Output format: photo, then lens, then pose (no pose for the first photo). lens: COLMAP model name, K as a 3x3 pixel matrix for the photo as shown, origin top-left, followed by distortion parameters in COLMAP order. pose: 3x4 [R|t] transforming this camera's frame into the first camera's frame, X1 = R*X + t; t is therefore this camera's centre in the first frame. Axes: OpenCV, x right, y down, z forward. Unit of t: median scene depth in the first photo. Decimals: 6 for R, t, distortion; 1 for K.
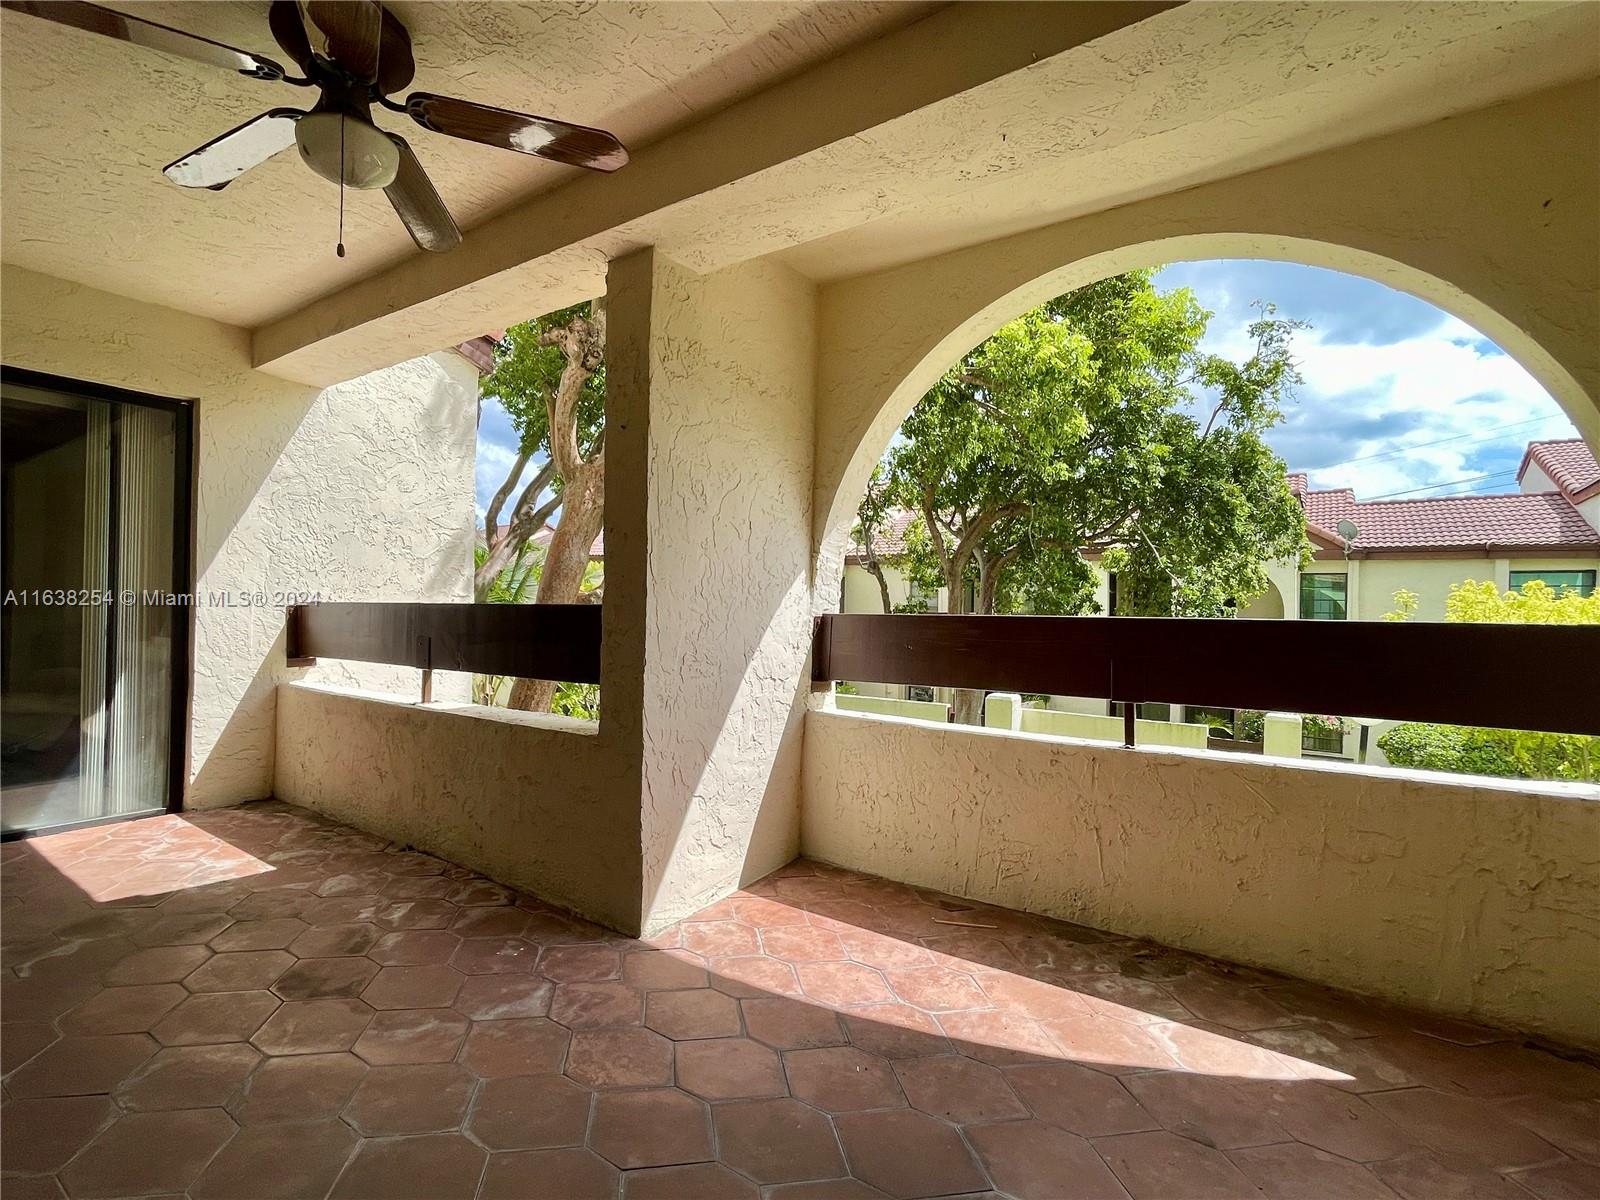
lens RADIAL K [[754.8, 0, 800.0], [0, 754.8, 600.0], [0, 0, 1]] dist [0.000437, 0.001289]
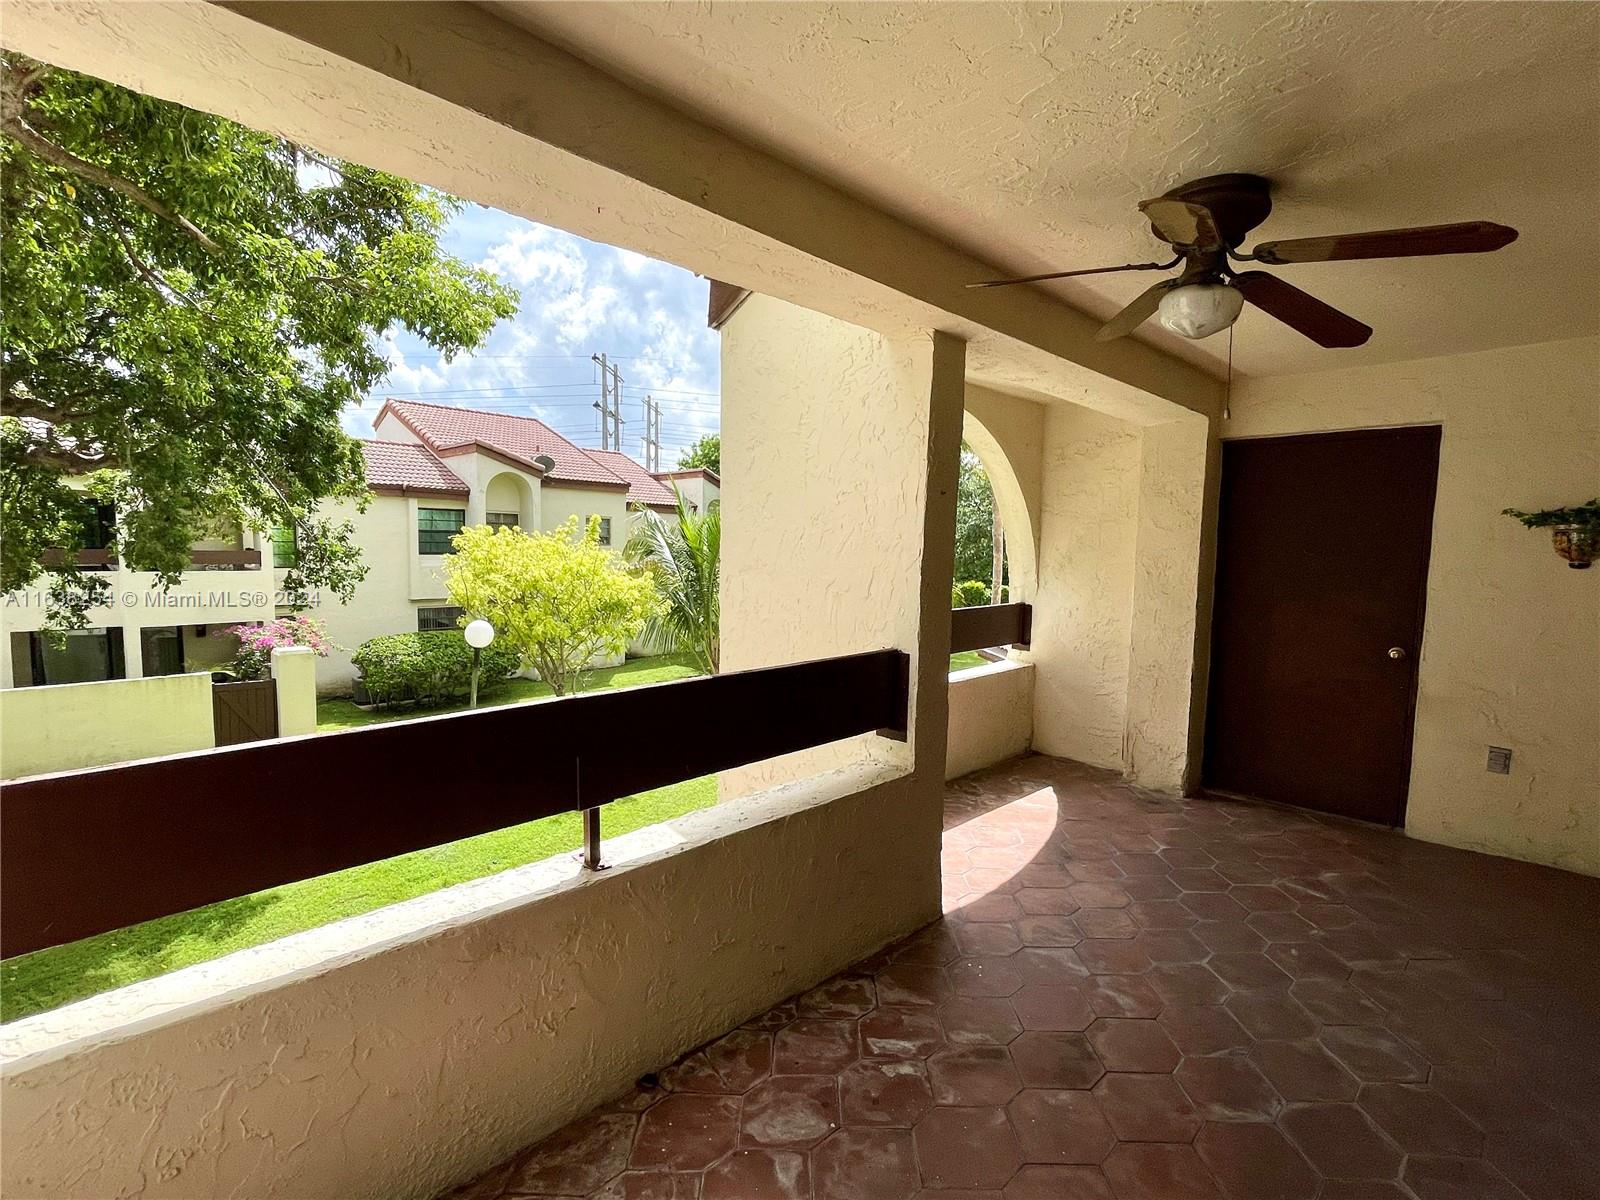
lens RADIAL K [[736.2, 0, 801.5], [0, 736.2, 611.1], [0, 0, 1]] dist [0.000325, -0.000028]
pose [[0.193297, -0.103090, 0.975709, -0.352663], [-0.029508, 0.993404, 0.110805, -0.045476], [-0.980696, -0.050209, 0.188980, 0.258729]]
